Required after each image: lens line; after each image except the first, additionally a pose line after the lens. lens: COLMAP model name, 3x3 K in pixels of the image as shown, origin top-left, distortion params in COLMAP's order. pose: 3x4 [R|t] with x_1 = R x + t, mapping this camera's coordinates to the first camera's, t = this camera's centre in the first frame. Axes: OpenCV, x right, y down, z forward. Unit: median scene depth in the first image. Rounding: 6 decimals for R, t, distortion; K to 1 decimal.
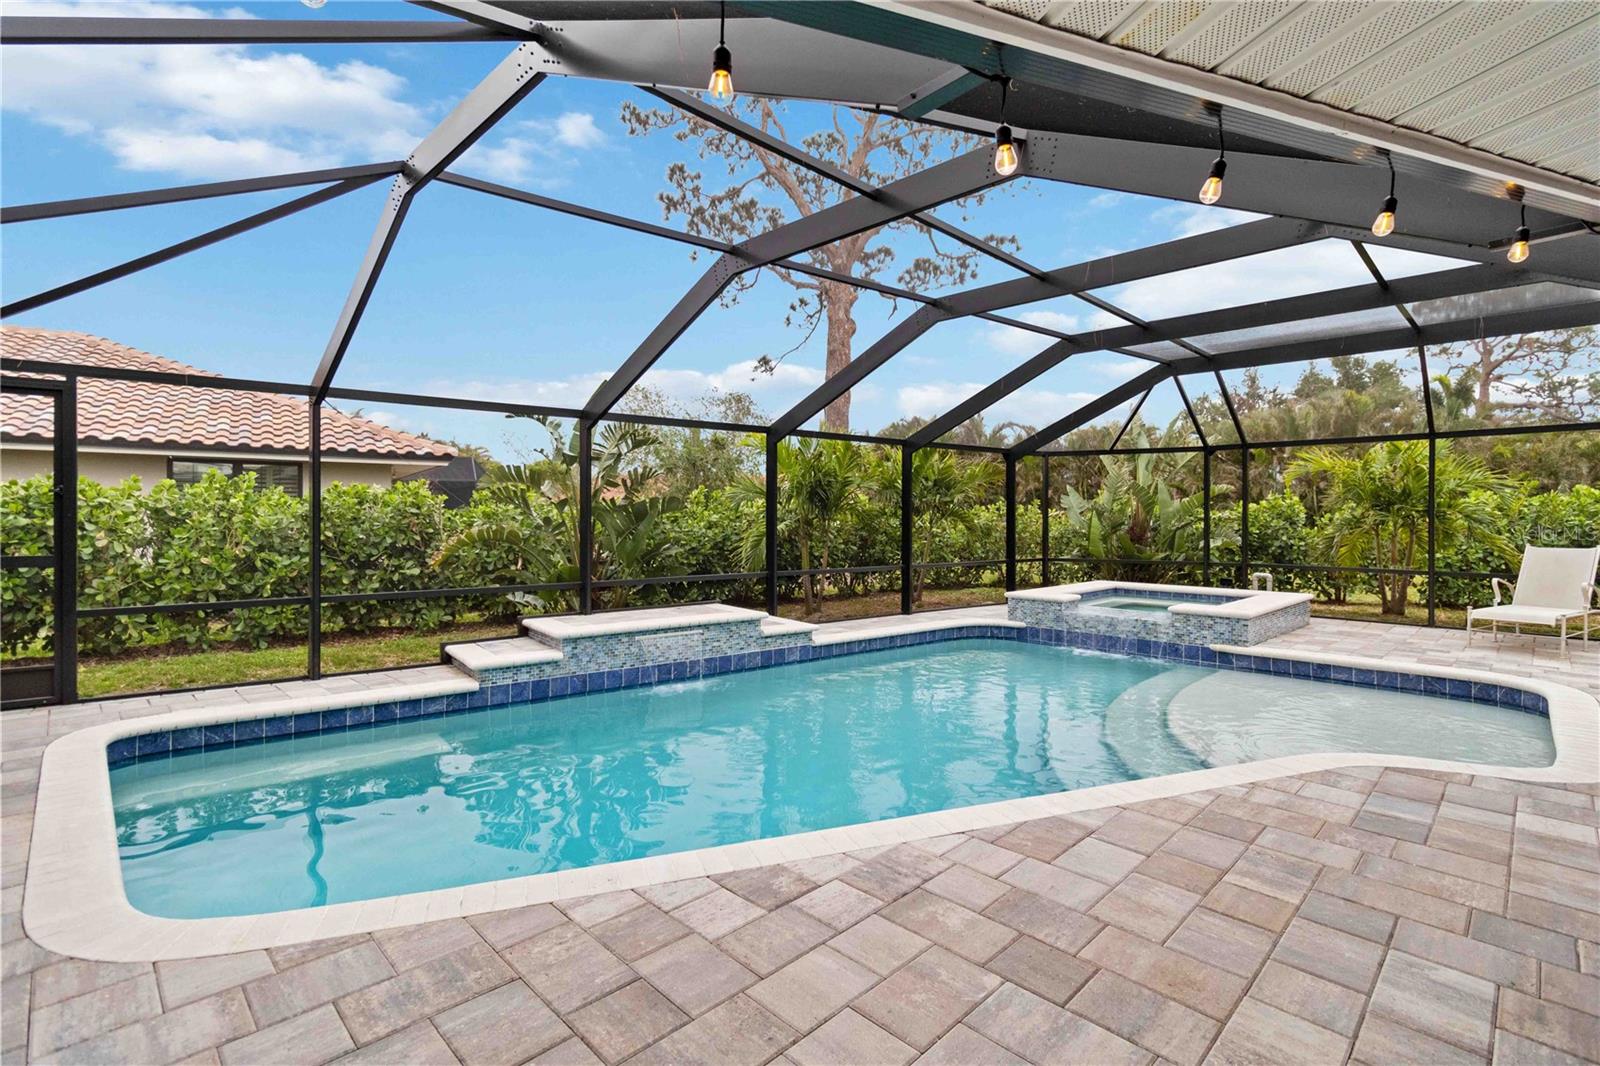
lens RADIAL K [[736.9, 0, 797.0], [0, 736.9, 524.4], [0, 0, 1]] dist [-0.000568, -0.001562]
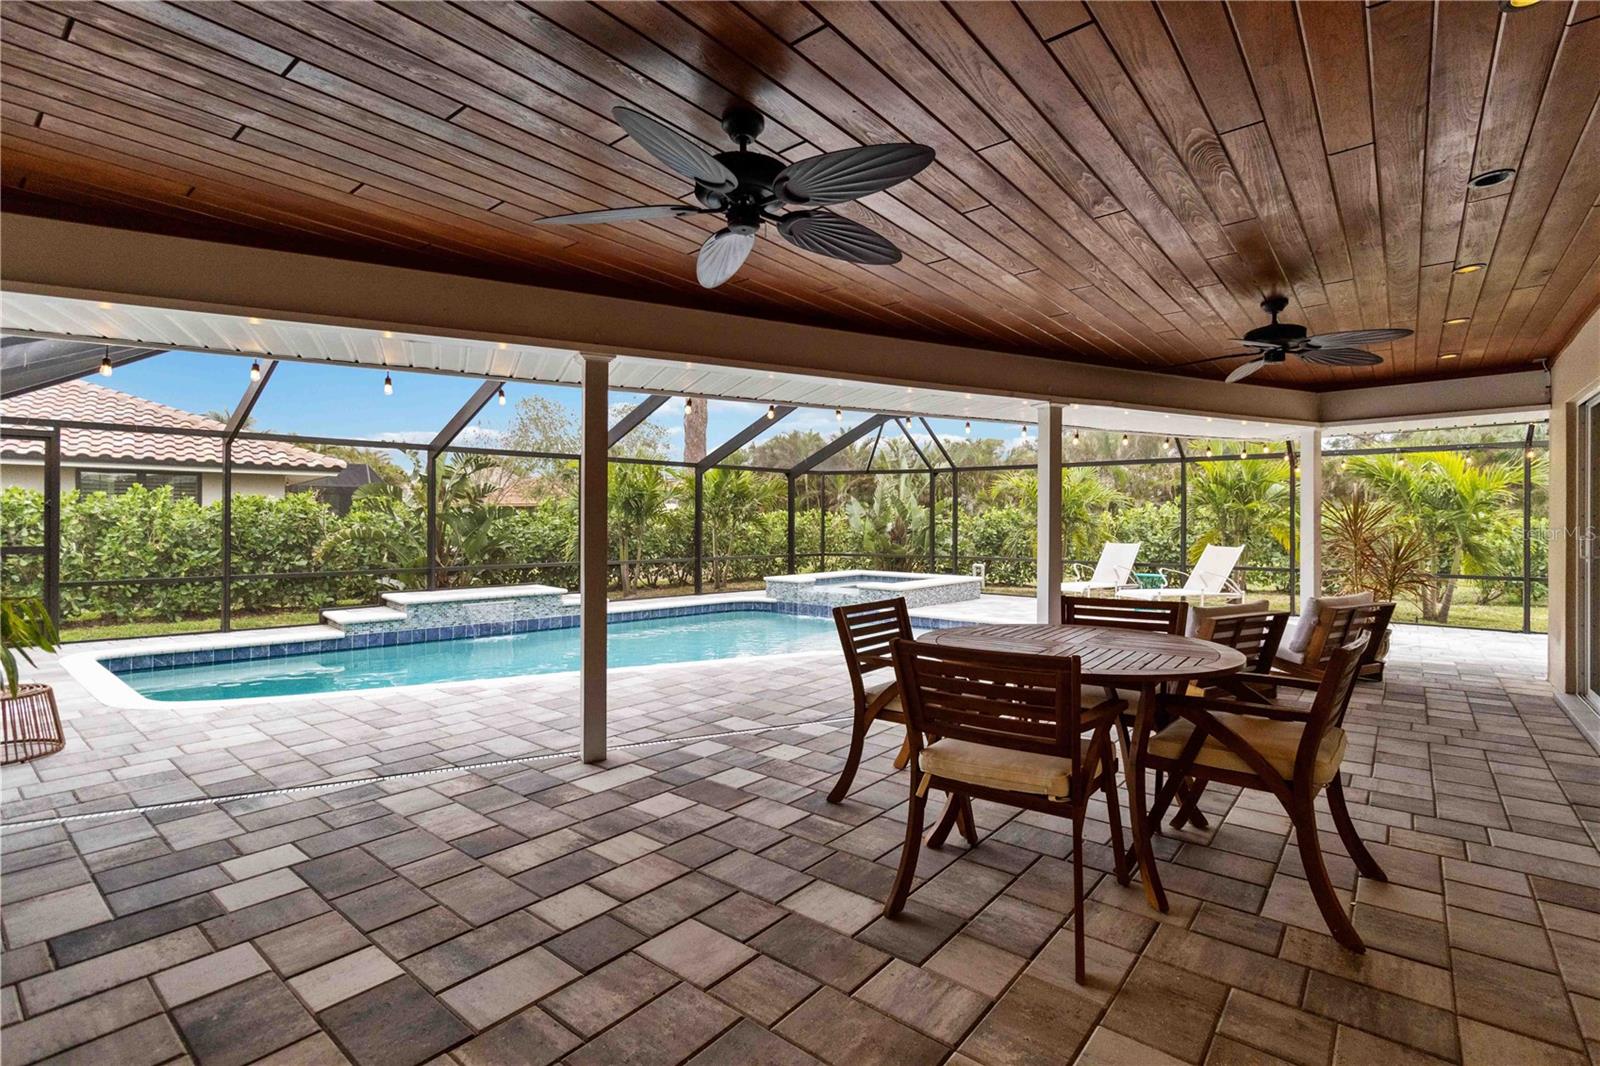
lens RADIAL K [[736.9, 0, 797.5], [0, 736.9, 522.9], [0, 0, 1]] dist [-0.000568, -0.001562]
pose [[0.994691, 0.001573, 0.102896, 0.228717], [-0.000796, 0.999971, -0.007585, 0.003093], [-0.102905, 0.007463, 0.994663, -0.405338]]
